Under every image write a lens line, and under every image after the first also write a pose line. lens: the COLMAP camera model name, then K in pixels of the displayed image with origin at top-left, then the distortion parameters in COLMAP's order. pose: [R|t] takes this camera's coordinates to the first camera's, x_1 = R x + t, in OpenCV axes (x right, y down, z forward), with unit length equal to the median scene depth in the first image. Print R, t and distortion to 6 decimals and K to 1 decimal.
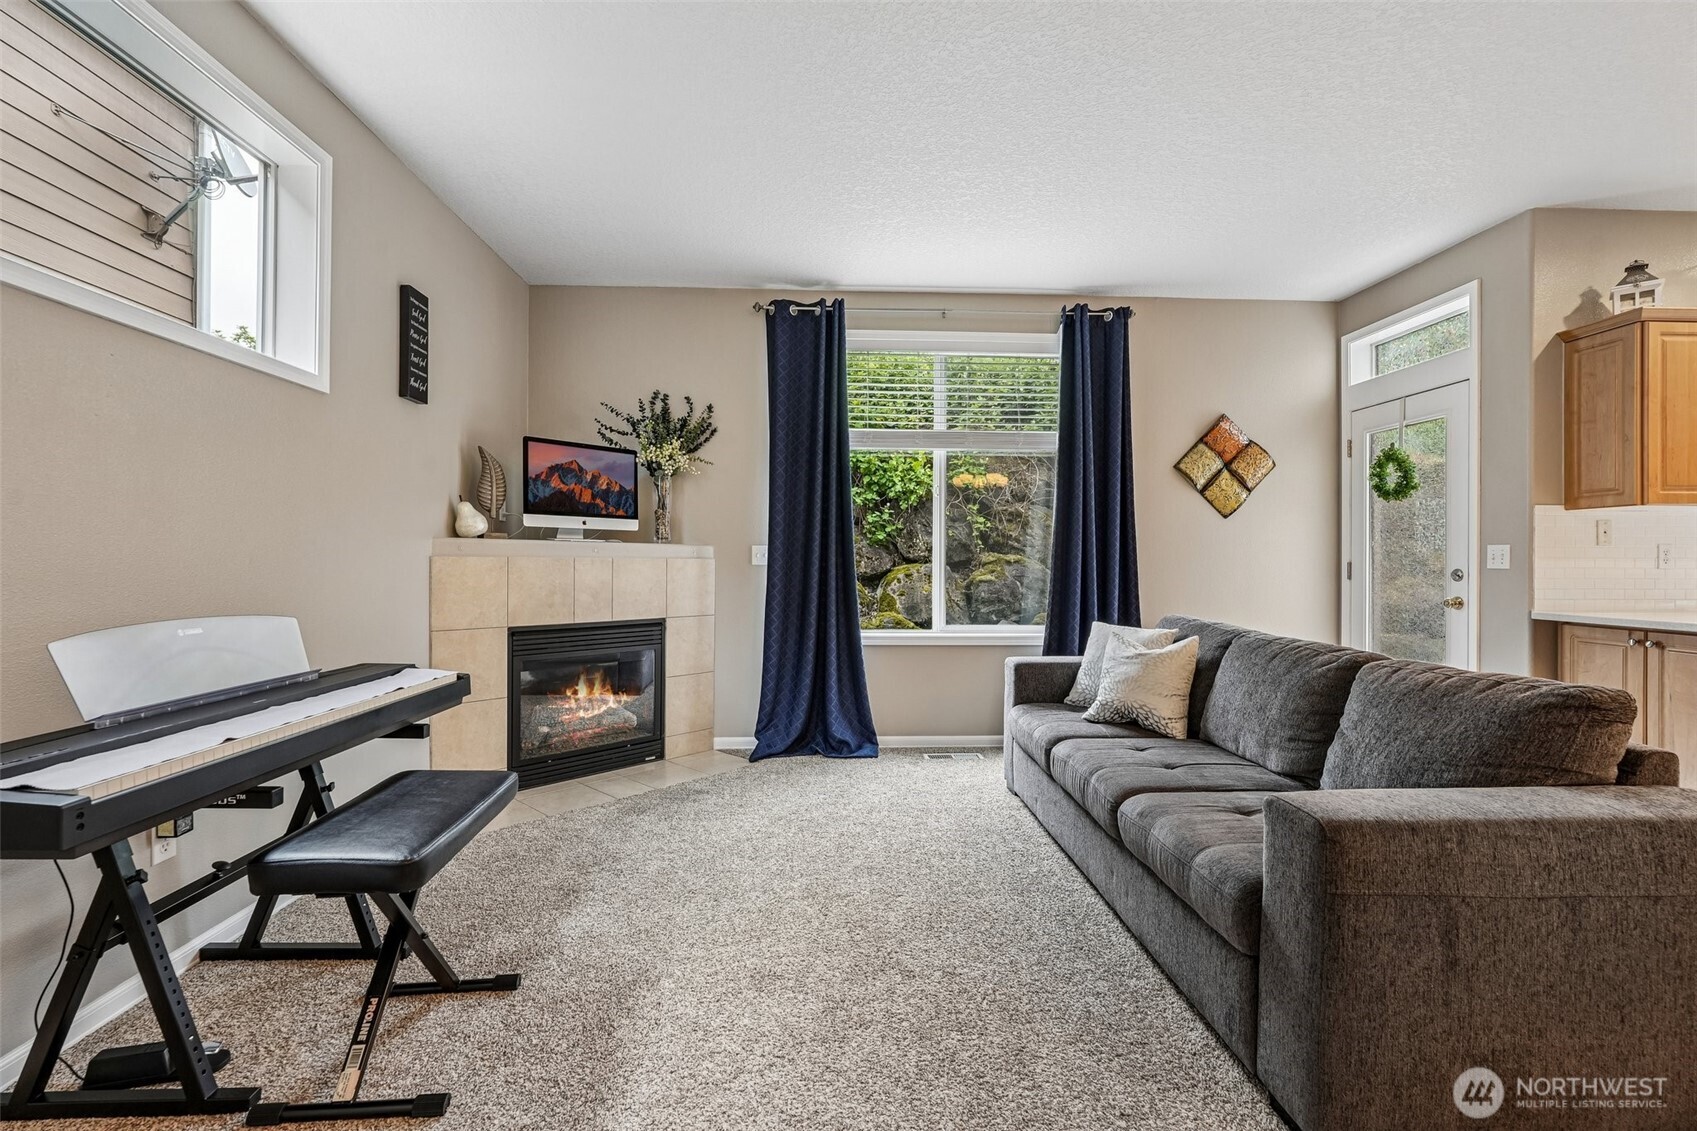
lens RADIAL K [[747.5, 0, 840.6], [0, 747.5, 560.8], [0, 0, 1]] dist [-0.011692, 0.004834]
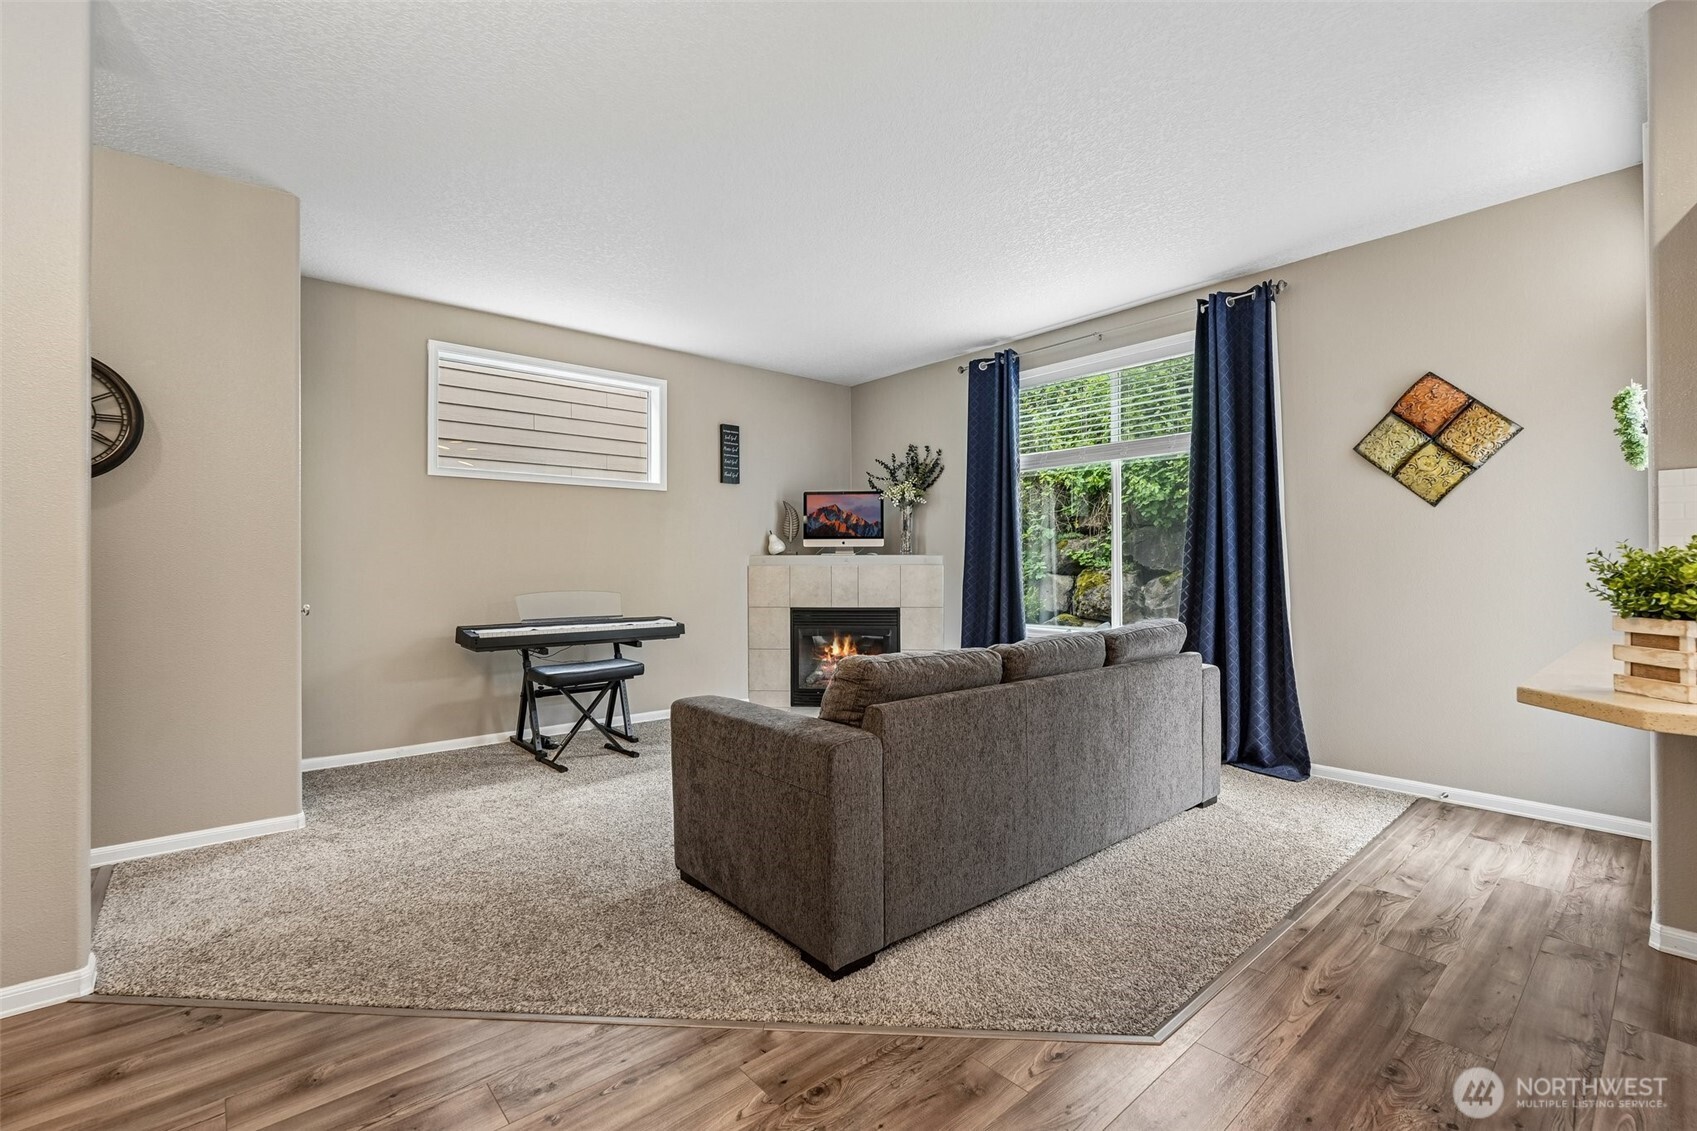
lens RADIAL K [[747.5, 0, 843.9], [0, 747.5, 559.4], [0, 0, 1]] dist [-0.011692, 0.004834]
pose [[0.617820, -0.015190, -0.786173, 0.805373], [0.009058, 0.999885, -0.012200, 0.002001], [0.786267, 0.000417, 0.617886, 0.044155]]
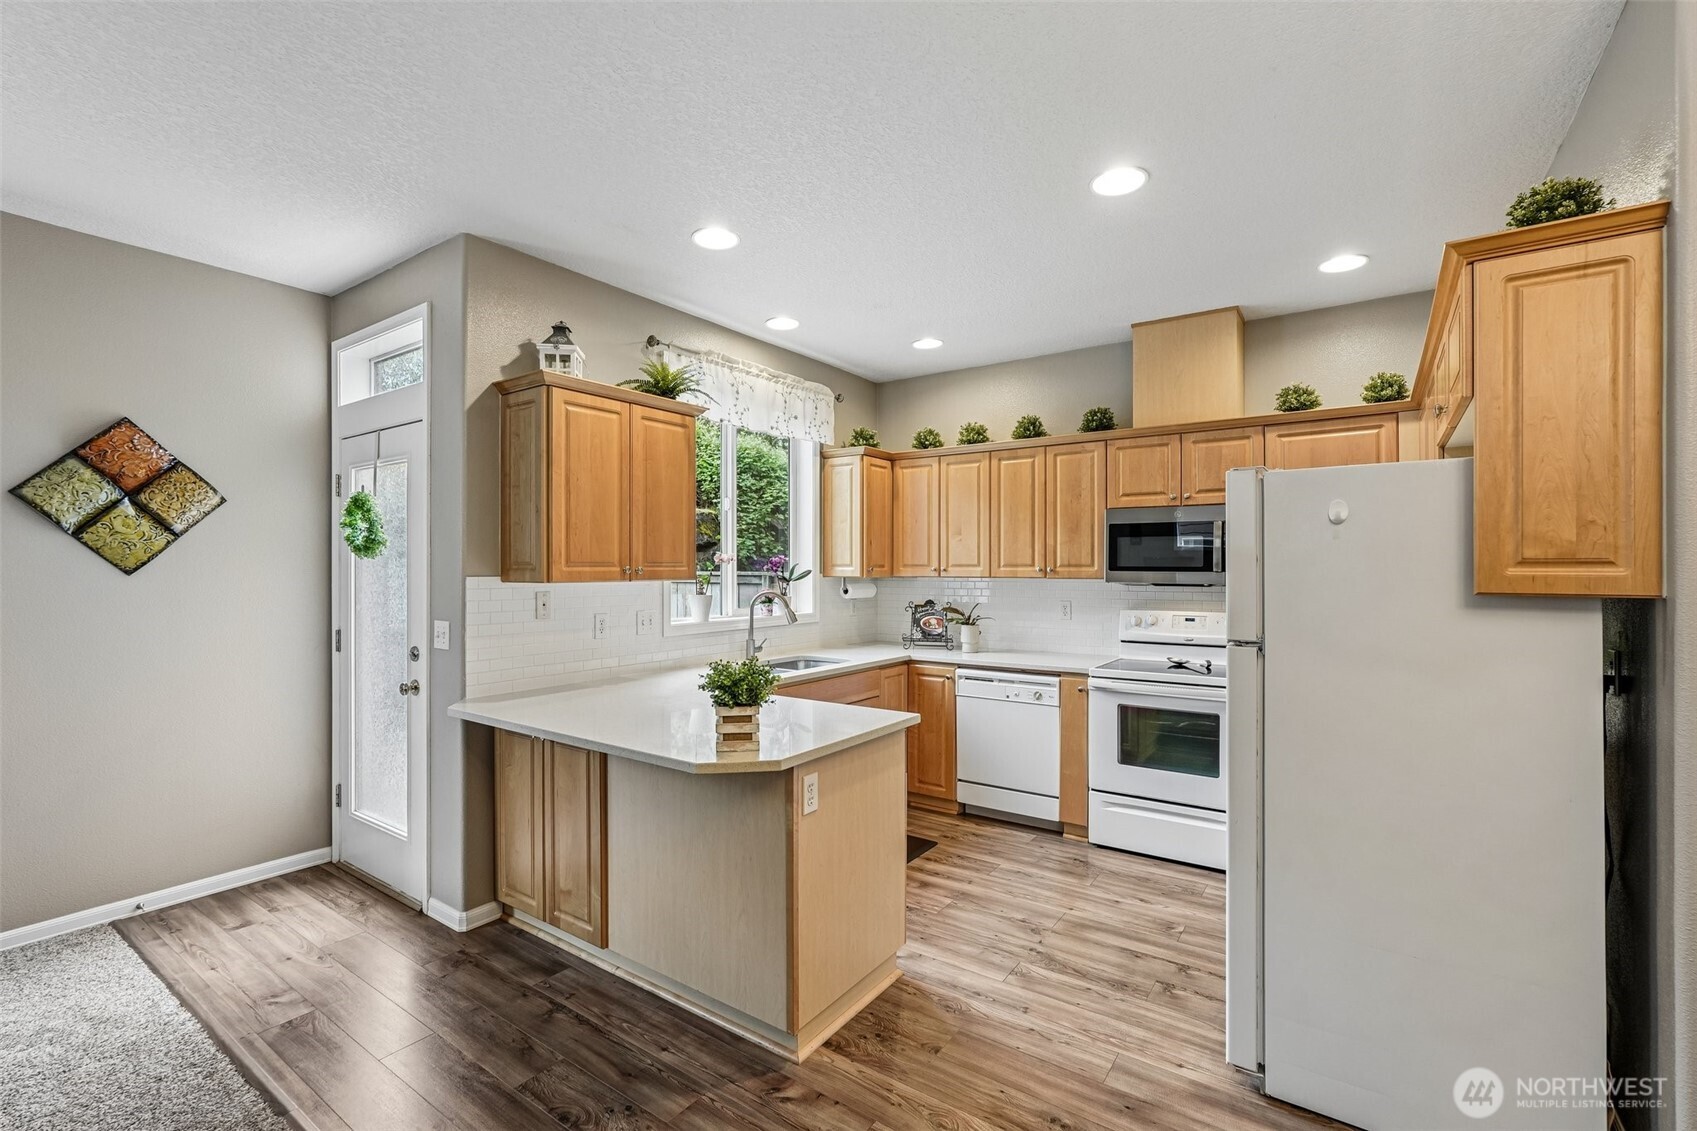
lens RADIAL K [[747.5, 0, 848.4], [0, 747.5, 568.4], [0, 0, 1]] dist [-0.011692, 0.004834]
pose [[0.614057, -0.004359, 0.789249, 0.420098], [-0.000308, 0.999983, 0.005762, -0.072473], [-0.789261, -0.003782, 0.614046, 0.095141]]
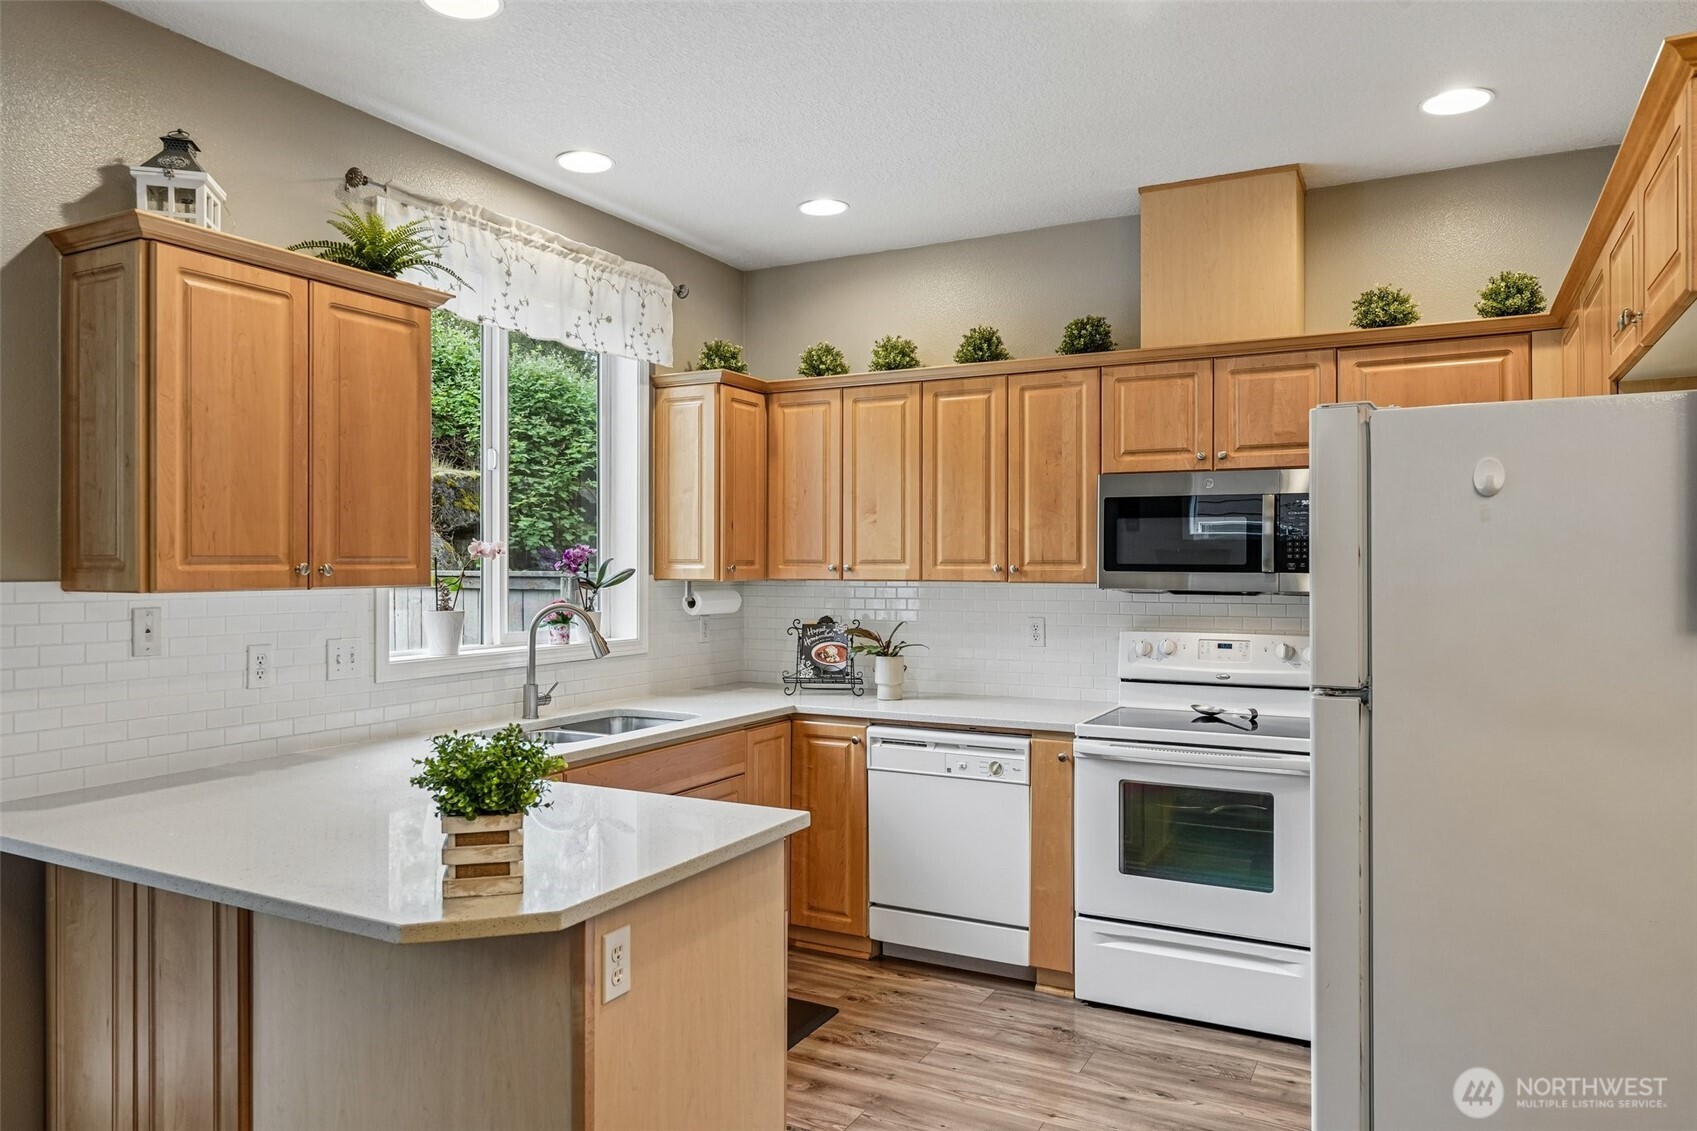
lens RADIAL K [[1114.9, 0, 852.3], [0, 1114.9, 564.4], [0, 0, 1]] dist [-0.006096, 0.002278]
pose [[0.505202, -0.003177, 0.862995, 0.481056], [-0.002094, 0.999986, 0.004907, -0.073154], [-0.862999, -0.004286, 0.505188, 0.132537]]
